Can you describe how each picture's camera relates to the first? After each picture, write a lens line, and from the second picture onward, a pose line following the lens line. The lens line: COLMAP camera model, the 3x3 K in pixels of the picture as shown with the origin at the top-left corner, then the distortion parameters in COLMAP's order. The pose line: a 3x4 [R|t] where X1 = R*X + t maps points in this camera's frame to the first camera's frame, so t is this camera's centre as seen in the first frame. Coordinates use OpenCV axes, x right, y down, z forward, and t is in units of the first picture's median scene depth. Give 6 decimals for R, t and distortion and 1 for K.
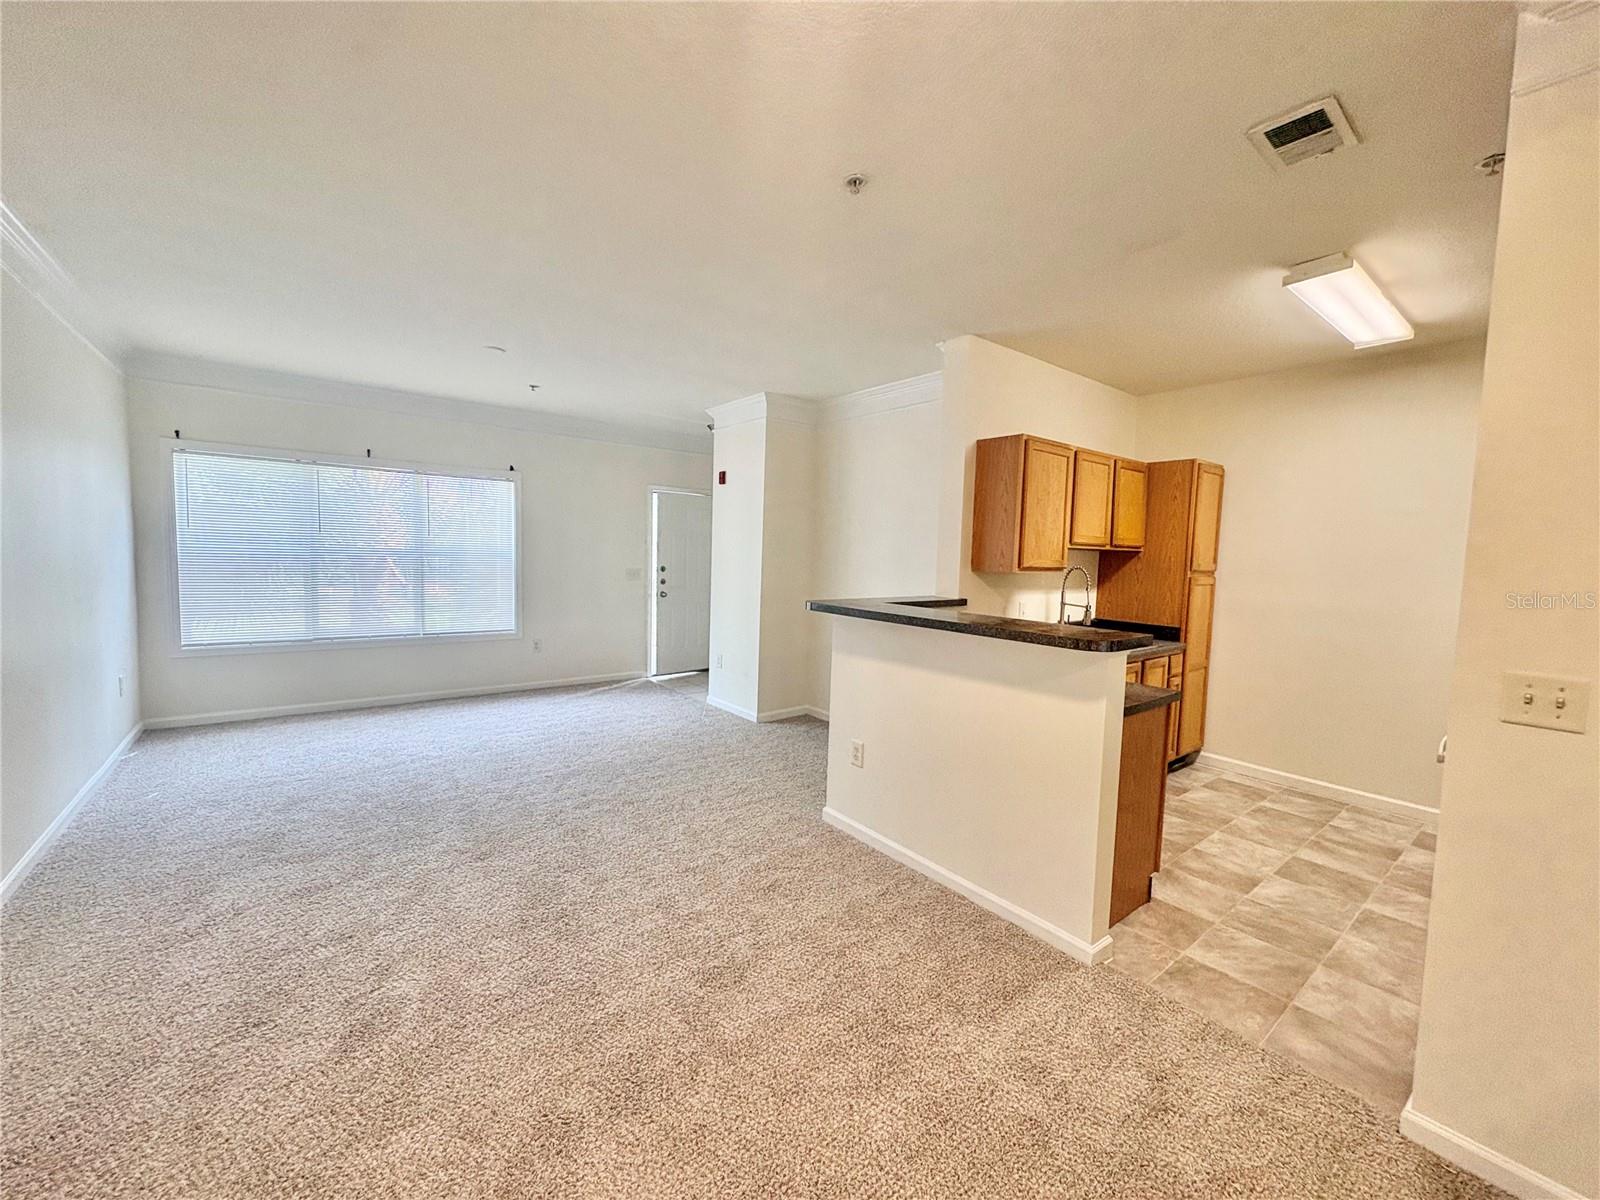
lens RADIAL K [[643.3, 0, 800.0], [0, 643.3, 600.0], [0, 0, 1]] dist [-0.013525, -0.000153]
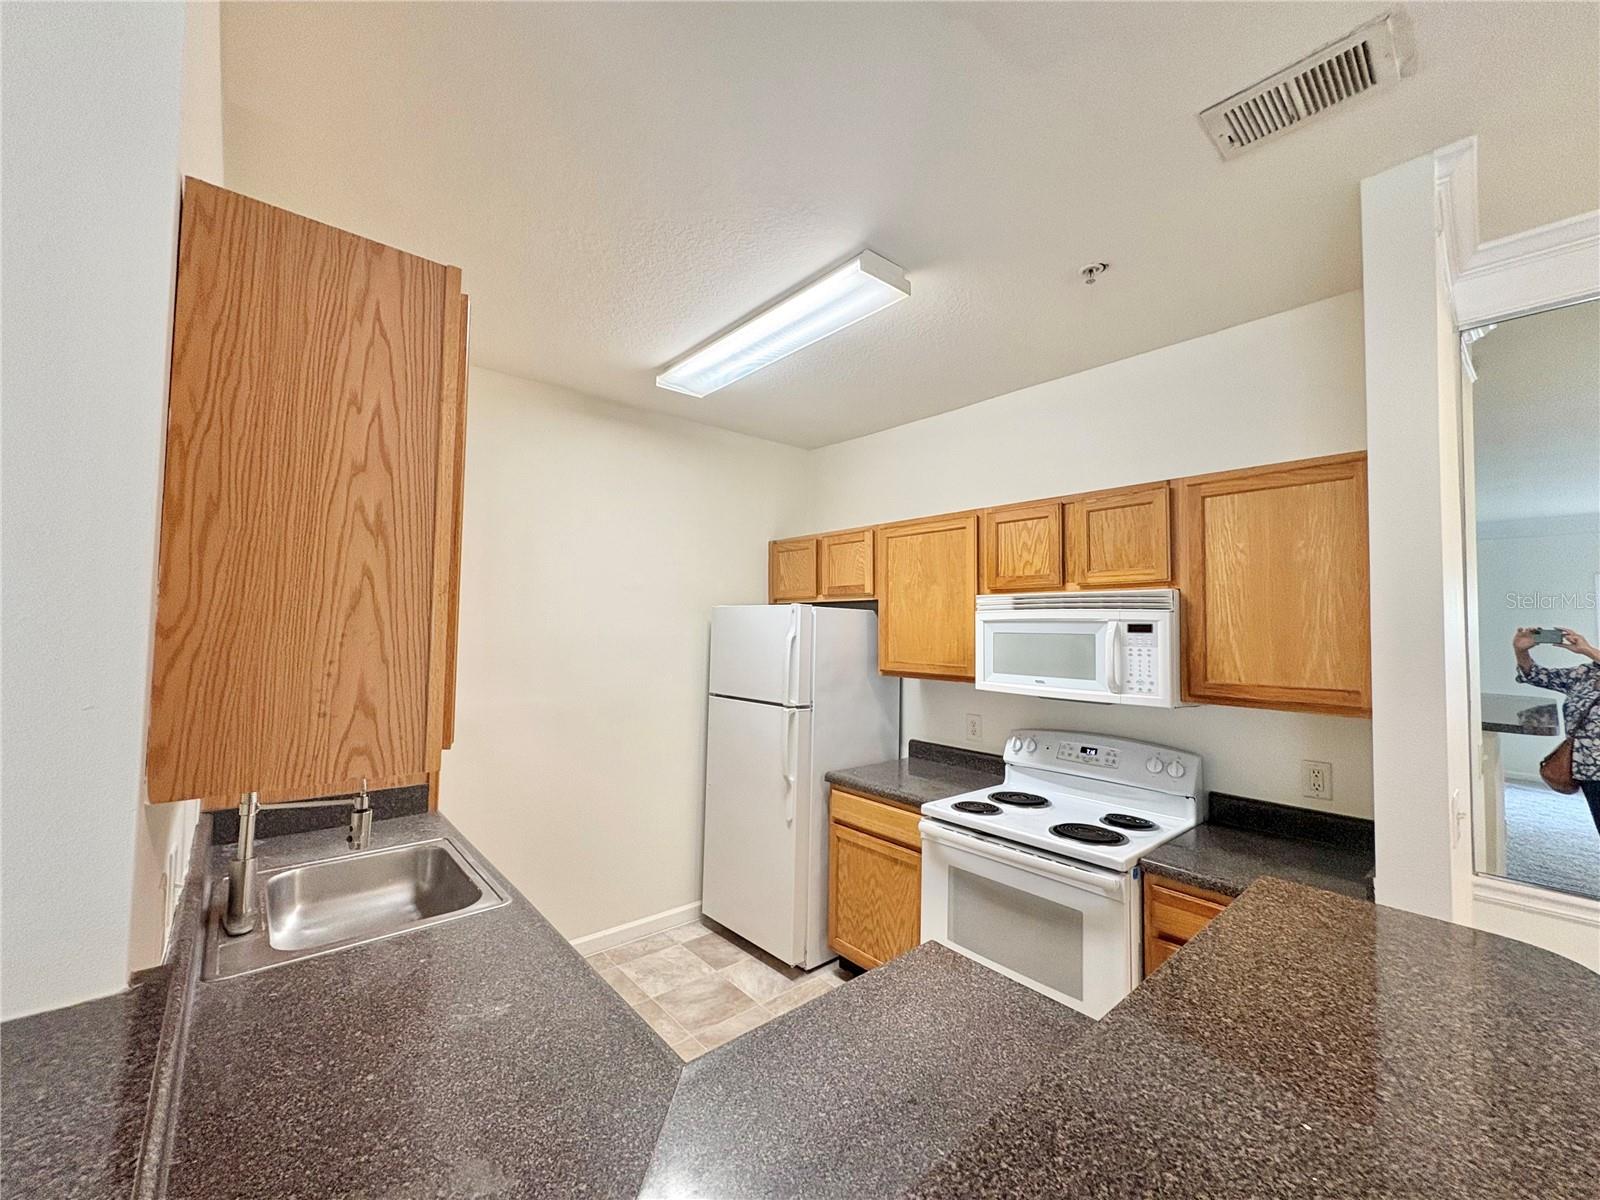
lens RADIAL K [[643.3, 0, 800.0], [0, 643.3, 600.0], [0, 0, 1]] dist [-0.013525, -0.000153]
pose [[-0.049331, 0.016120, 0.998652, 0.061239], [0.063432, 0.997902, -0.012974, -0.098809], [-0.996766, 0.062706, -0.050250, 0.846478]]
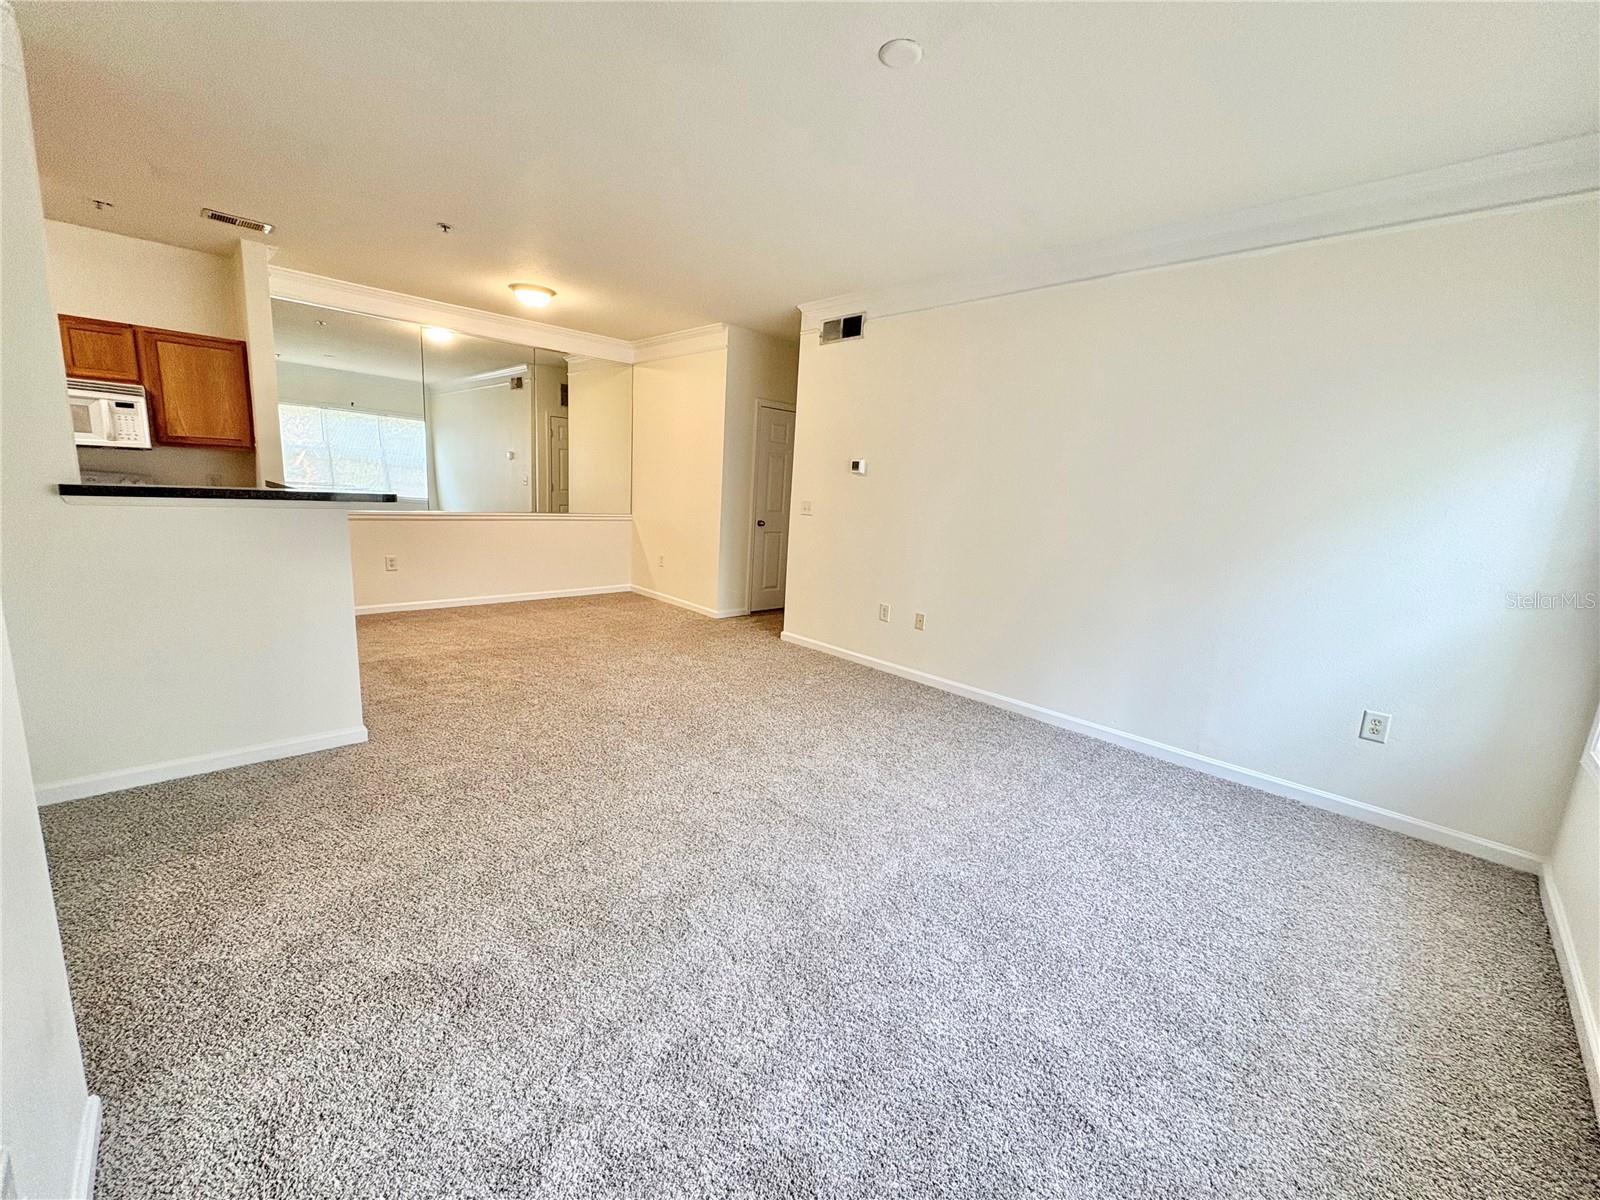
lens RADIAL K [[643.3, 0, 800.0], [0, 643.3, 600.0], [0, 0, 1]] dist [-0.013525, -0.000153]
pose [[-0.990272, -0.066258, -0.122355, -0.278245], [-0.096138, 0.961508, 0.257410, -0.121544], [0.100590, 0.266669, -0.958525, 1.507228]]
